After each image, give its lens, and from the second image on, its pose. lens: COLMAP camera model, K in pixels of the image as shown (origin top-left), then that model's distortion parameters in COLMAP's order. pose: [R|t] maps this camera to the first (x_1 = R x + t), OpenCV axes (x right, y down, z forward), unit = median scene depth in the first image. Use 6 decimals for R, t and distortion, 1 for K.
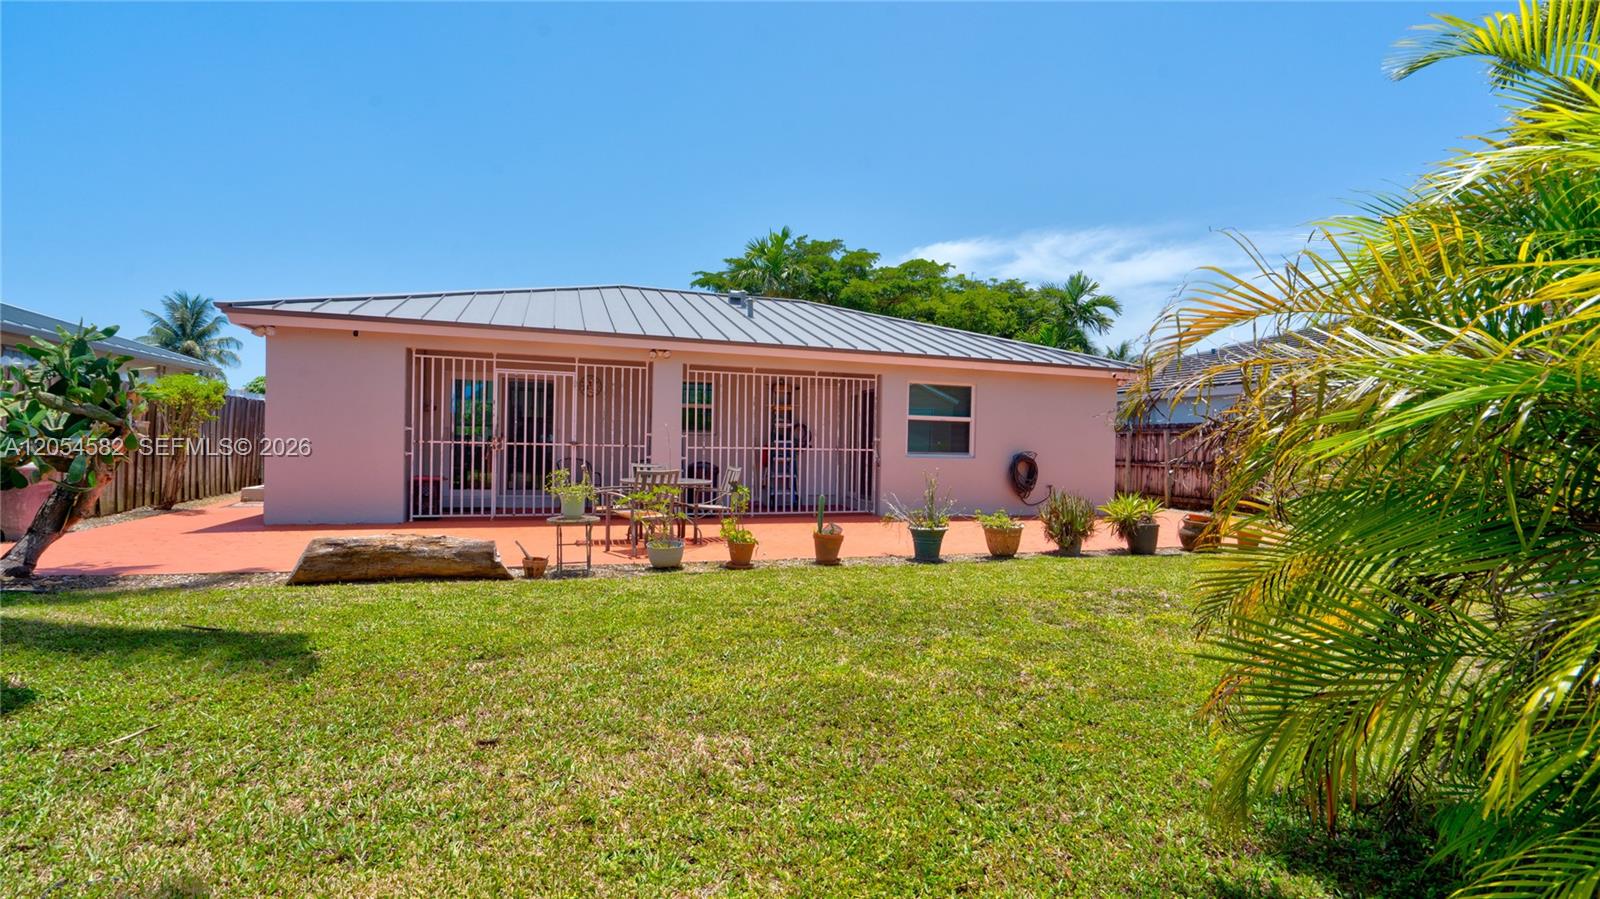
lens RADIAL K [[728.0, 0, 802.5], [0, 728.0, 452.7], [0, 0, 1]] dist [0.002368, 0.000073]
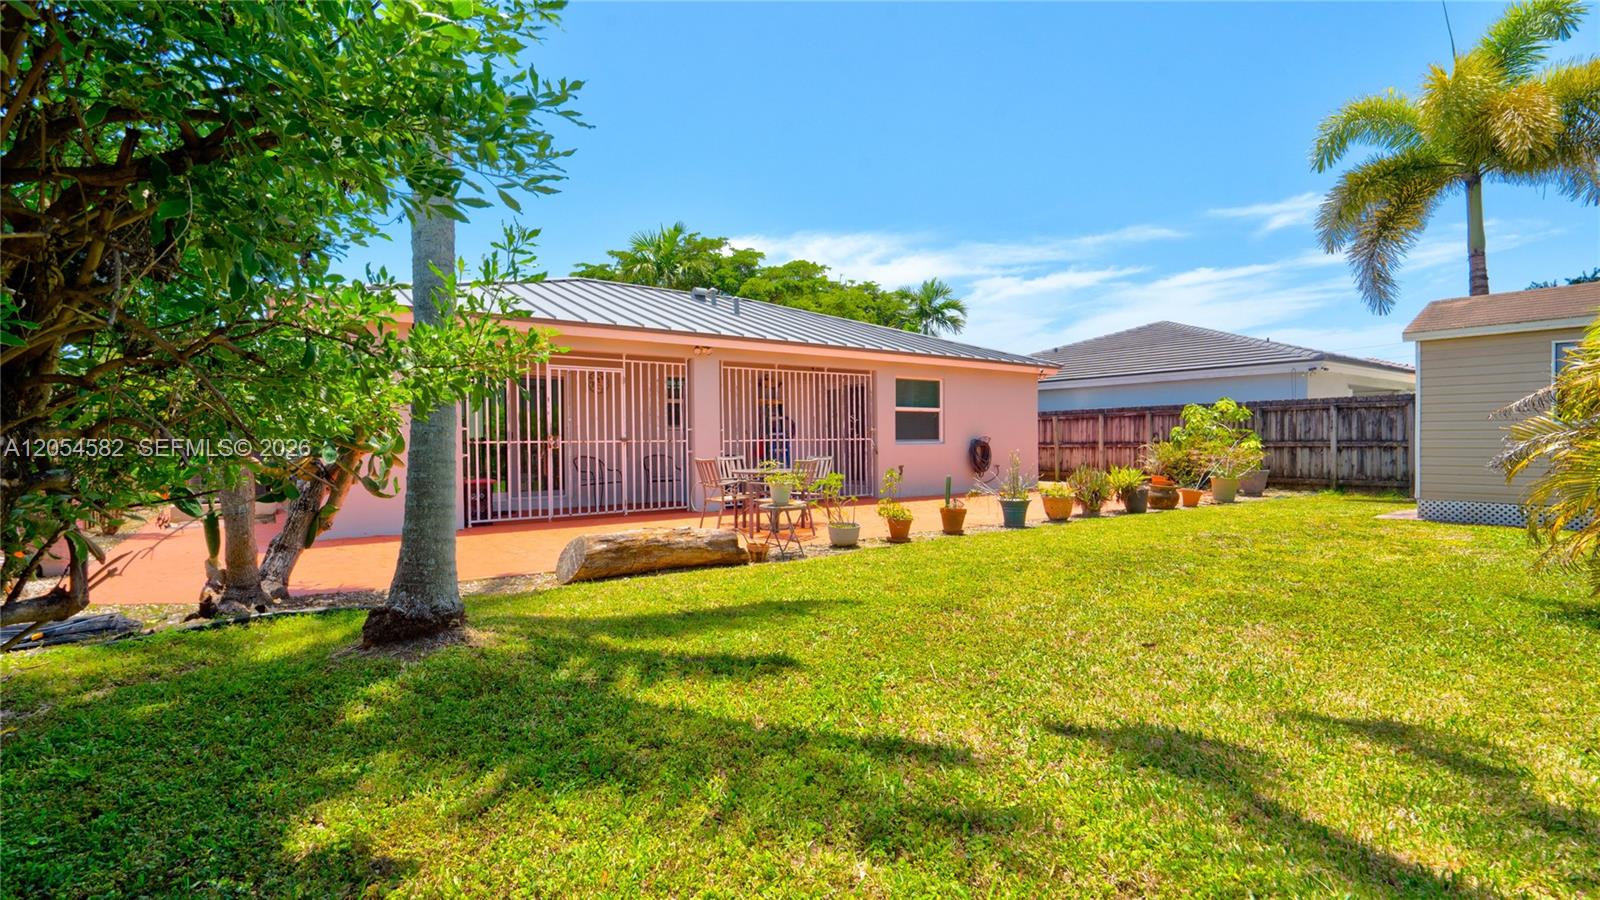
lens RADIAL K [[728.0, 0, 807.6], [0, 728.0, 448.4], [0, 0, 1]] dist [0.002368, 0.000073]
pose [[0.953546, -0.033608, 0.299367, -0.303691], [0.033215, 0.999428, 0.006403, 0.000463], [-0.299410, 0.003838, 0.954117, -0.019747]]
